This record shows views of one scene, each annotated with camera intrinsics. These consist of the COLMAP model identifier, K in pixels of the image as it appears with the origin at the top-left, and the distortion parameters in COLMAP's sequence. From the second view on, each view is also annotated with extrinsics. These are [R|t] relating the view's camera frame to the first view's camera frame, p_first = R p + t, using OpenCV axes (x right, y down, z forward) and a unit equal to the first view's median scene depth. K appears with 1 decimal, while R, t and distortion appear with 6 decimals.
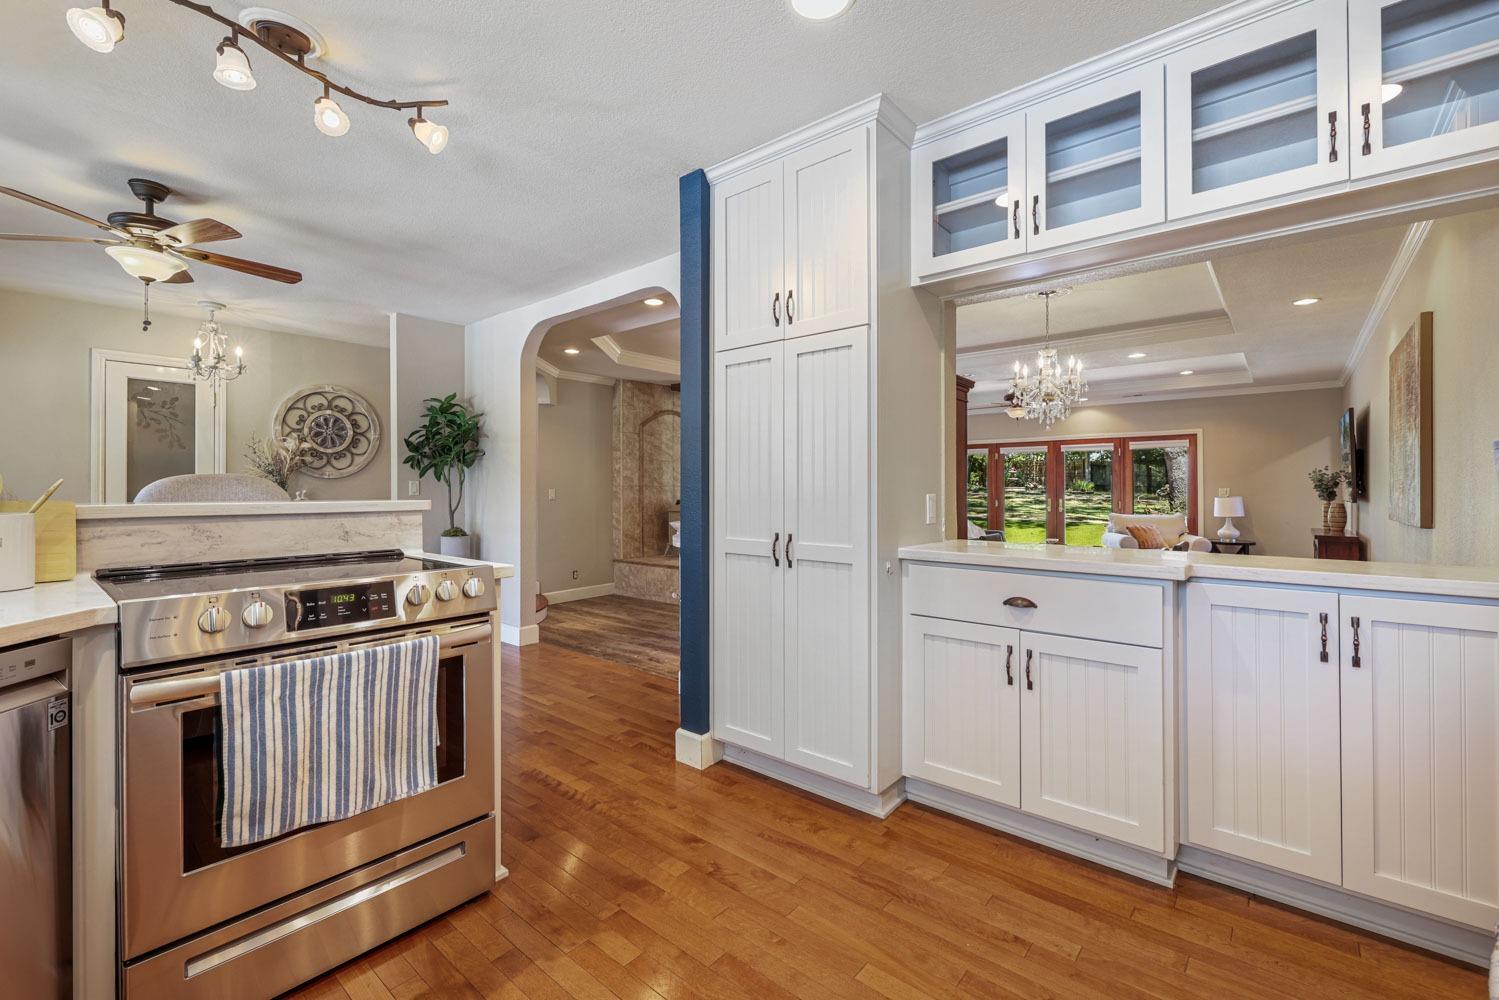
lens RADIAL K [[637.8, 0, 744.3], [0, 637.8, 493.4], [0, 0, 1]] dist [-0.031107, 0.009574]
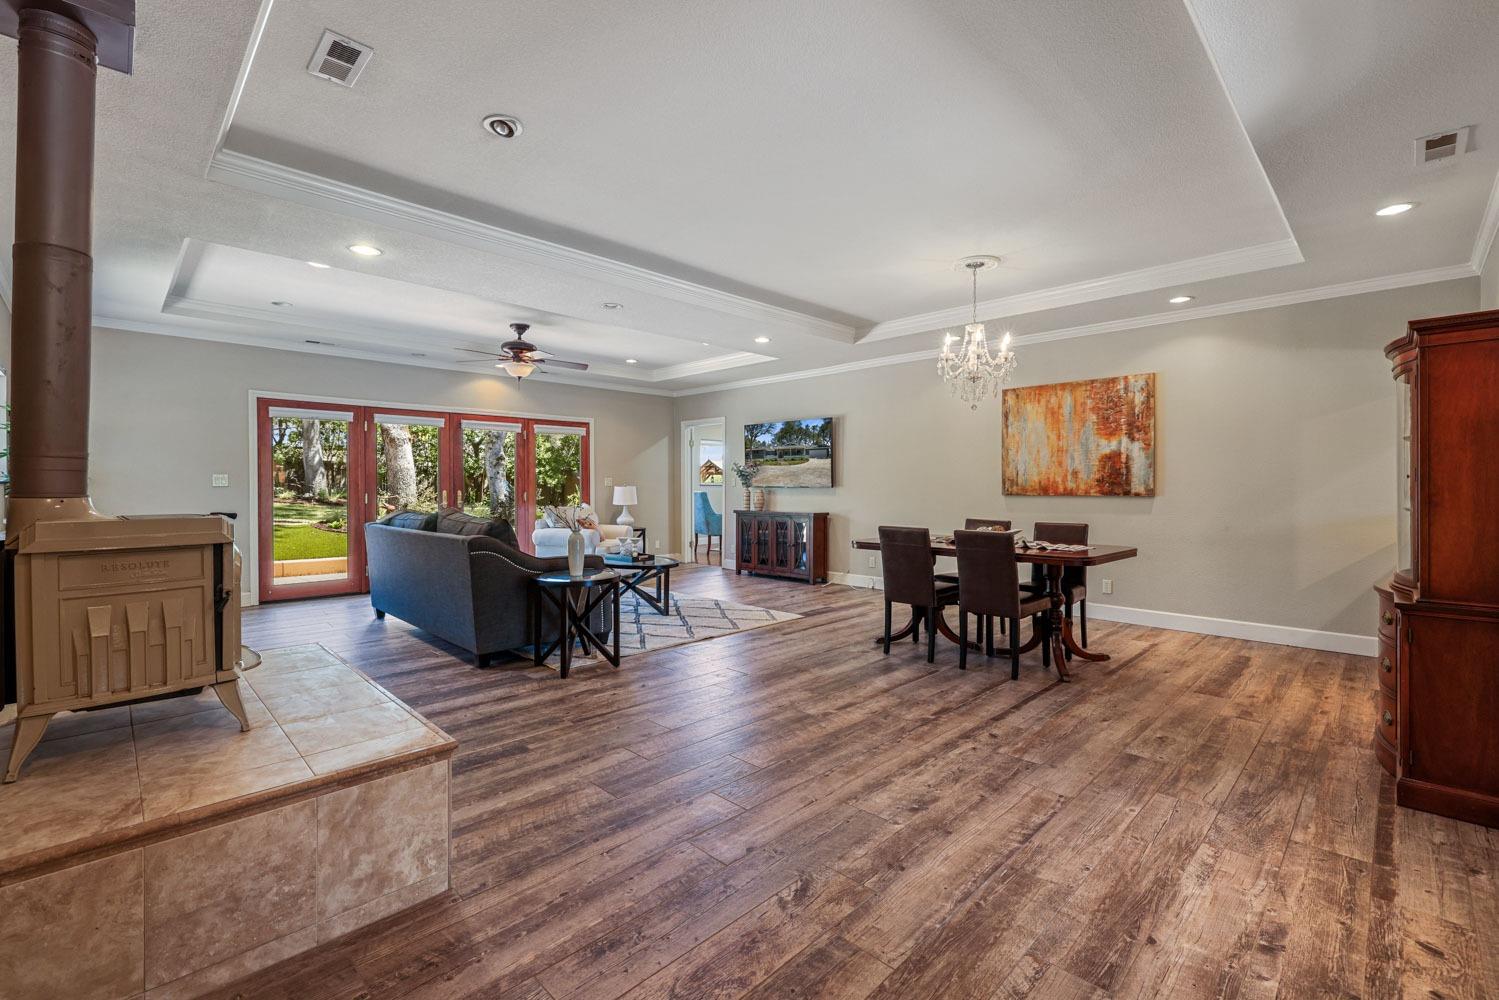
lens RADIAL K [[659.4, 0, 703.5], [0, 659.4, 489.8], [0, 0, 1]] dist [-0.002770, -0.000893]
pose [[0.103674, -0.006264, 0.994592, -0.313594], [0.005415, 0.999969, 0.005734, 0.006225], [-0.994597, 0.004791, 0.103705, 0.762392]]
